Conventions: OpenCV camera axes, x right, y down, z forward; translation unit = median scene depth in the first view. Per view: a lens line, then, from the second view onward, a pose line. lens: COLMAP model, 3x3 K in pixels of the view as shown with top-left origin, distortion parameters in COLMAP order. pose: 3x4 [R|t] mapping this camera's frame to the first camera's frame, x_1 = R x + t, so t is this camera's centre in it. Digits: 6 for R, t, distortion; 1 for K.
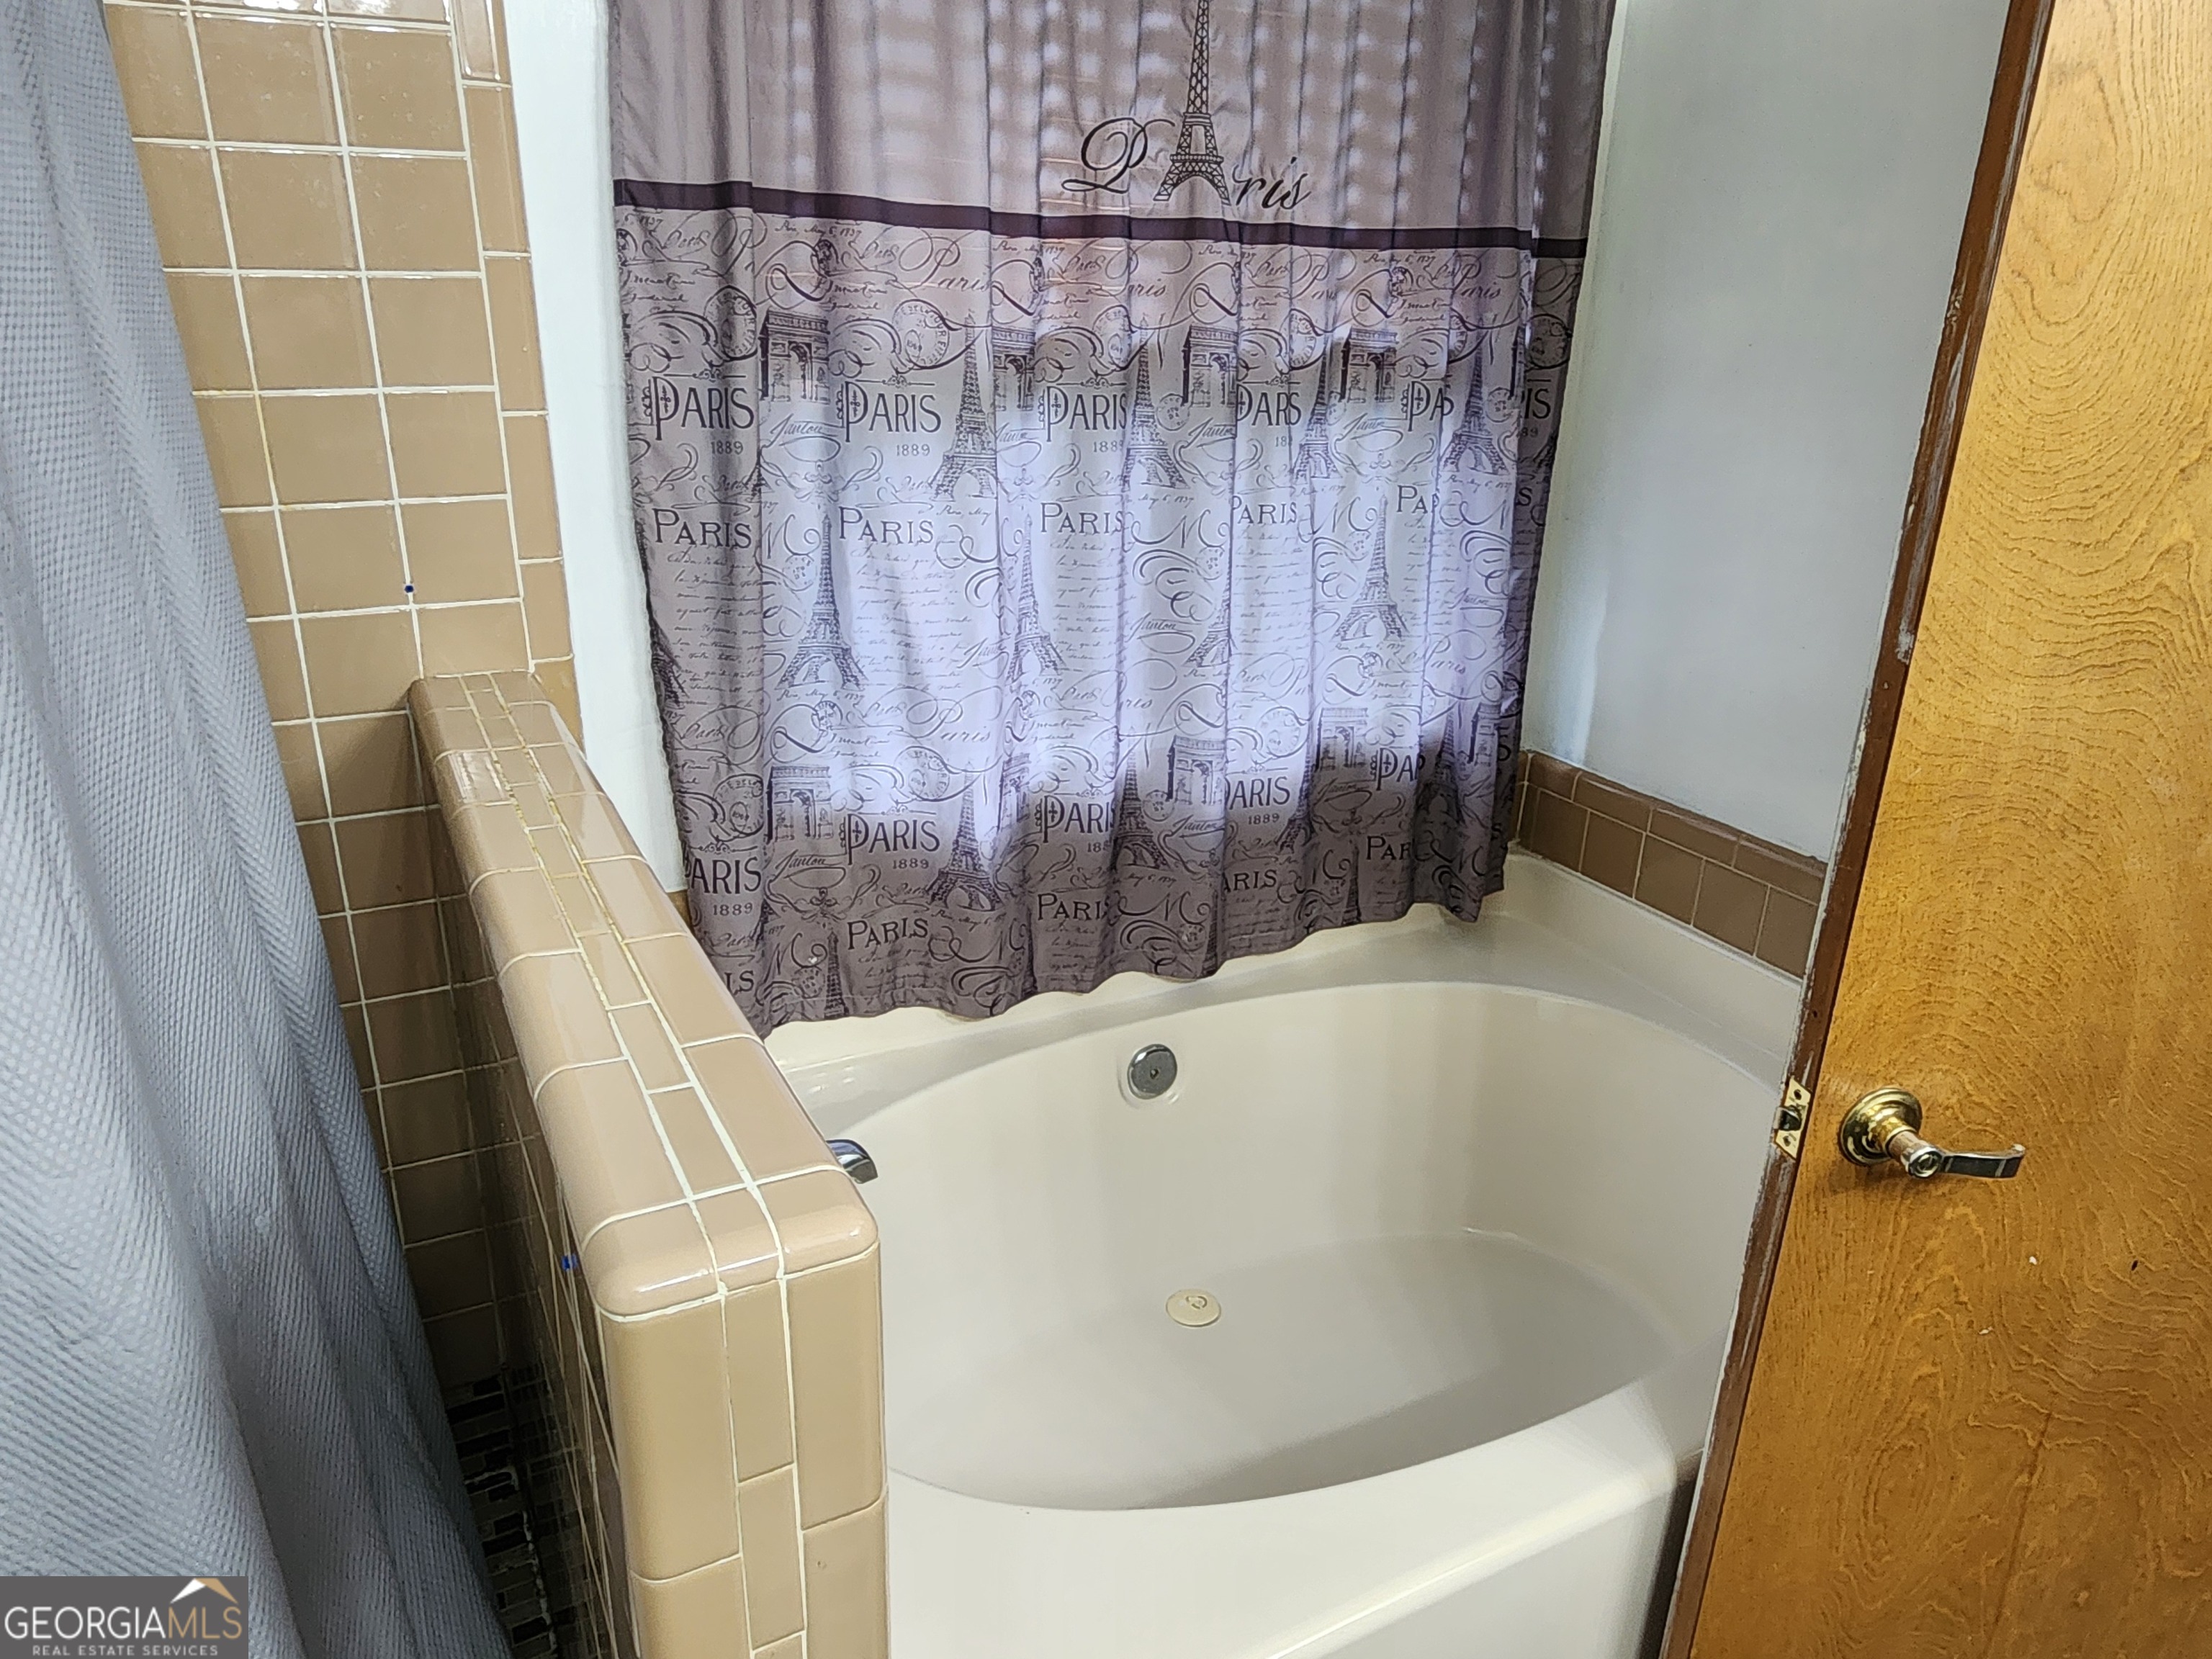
lens RADIAL K [[1448.7, 0, 1091.4], [0, 1448.7, 822.8], [0, 0, 1]] dist [-0.000374, 0.000859]
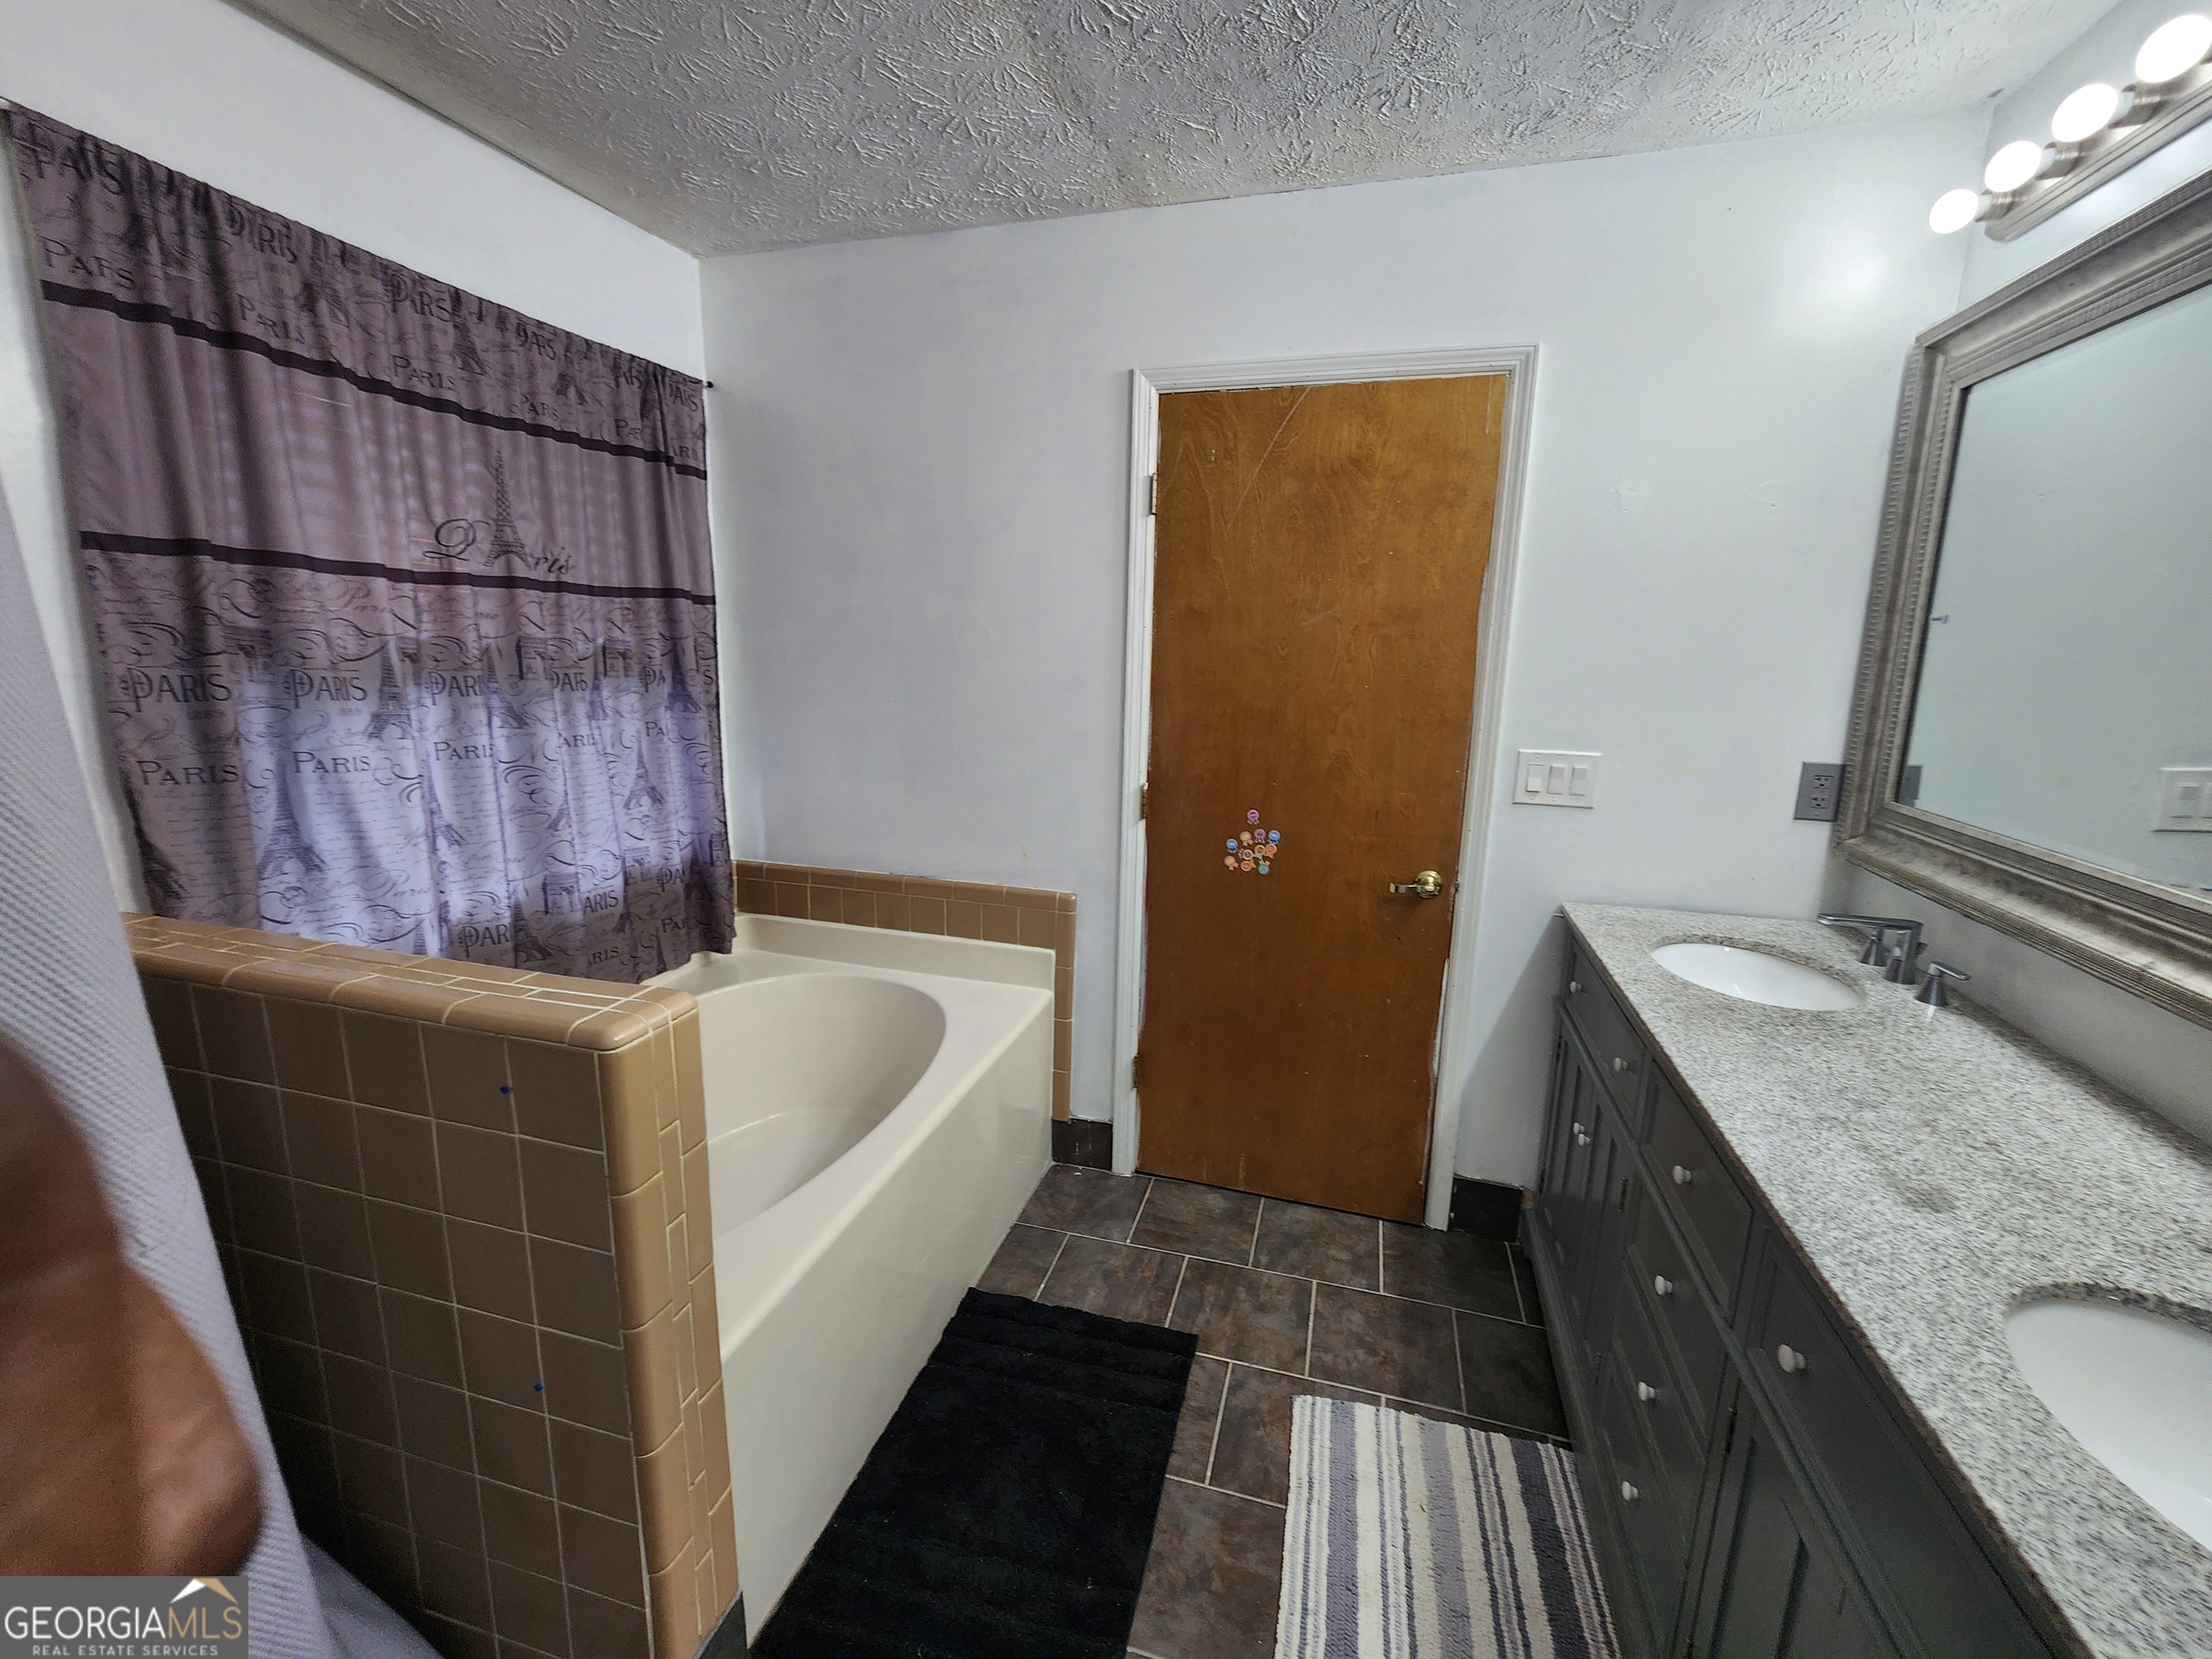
lens RADIAL K [[915.5, 0, 1108.1], [0, 915.5, 822.5], [0, 0, 1]] dist [-0.008112, 0.003368]
pose [[0.676306, -0.143487, 0.722511, -0.272913], [0.245102, 0.968790, -0.037032, 0.084213], [-0.694648, 0.202134, 0.690367, -0.193038]]
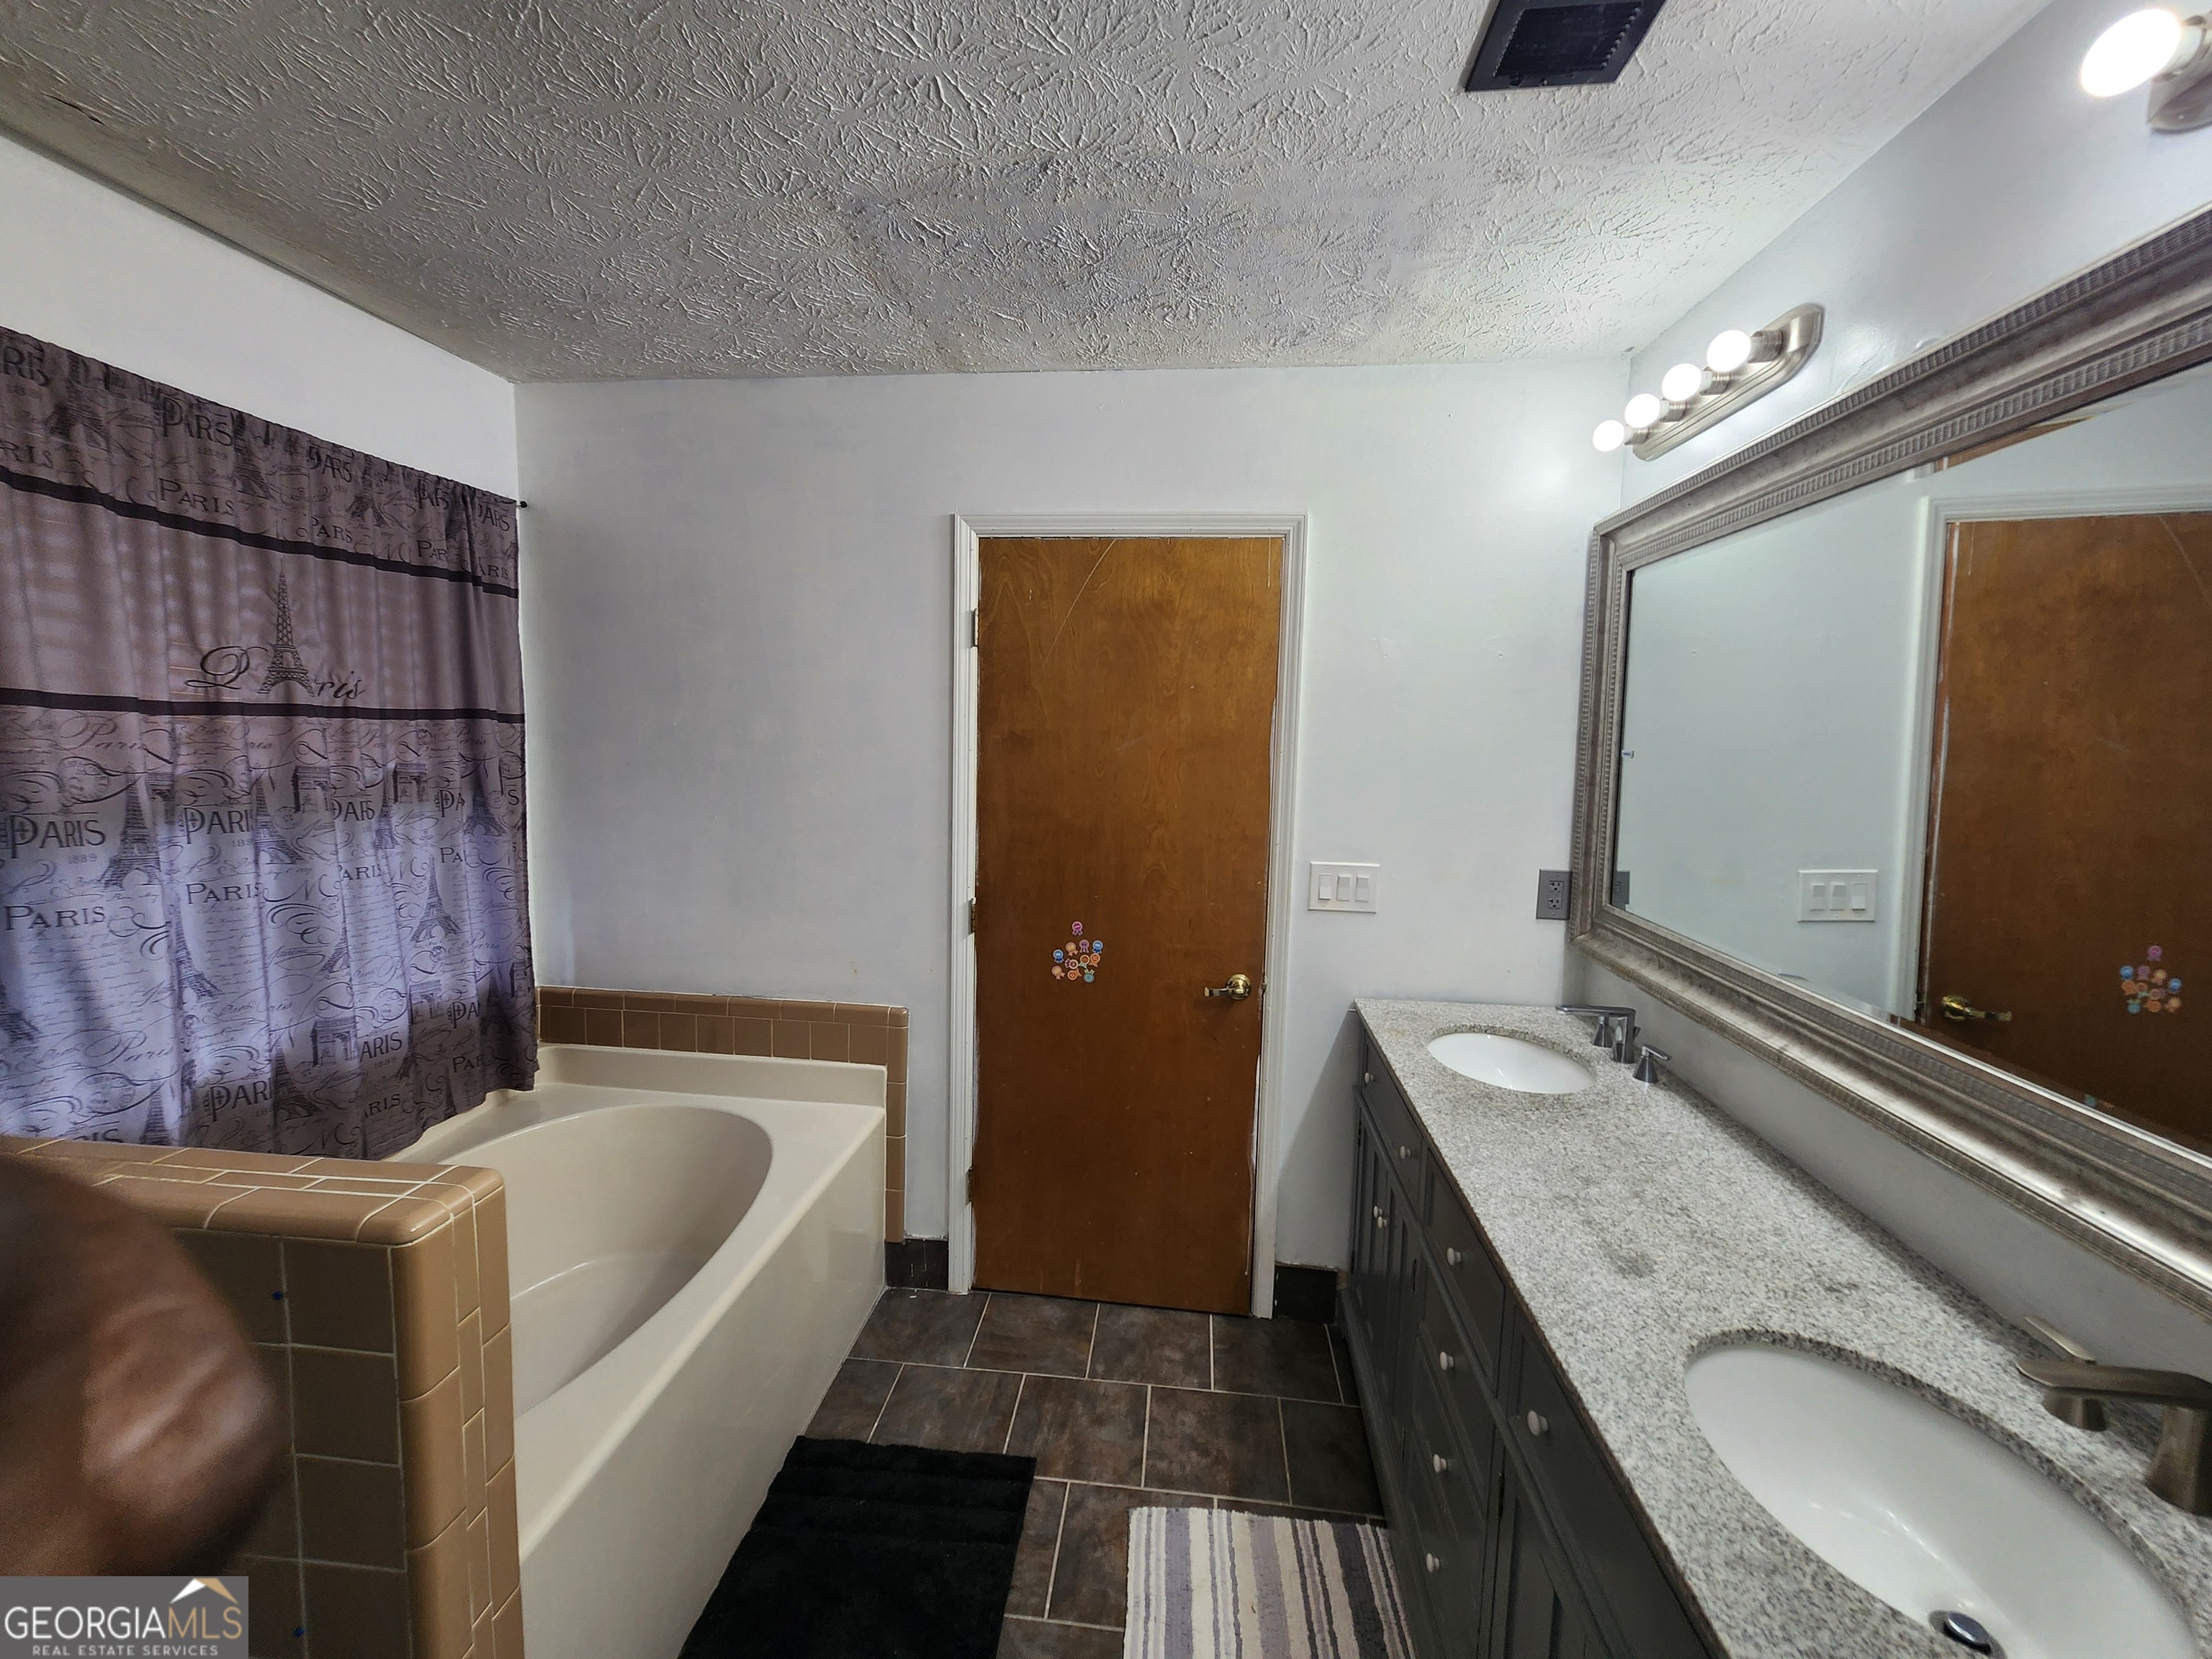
lens RADIAL K [[908.4, 0, 1100.0], [0, 908.4, 821.8], [0, 0, 1]] dist [-0.007732, 0.004268]
pose [[0.541382, -0.085897, 0.836377, -0.295370], [0.278519, 0.956923, -0.082006, 0.050029], [-0.793305, 0.277344, 0.541986, -0.243514]]
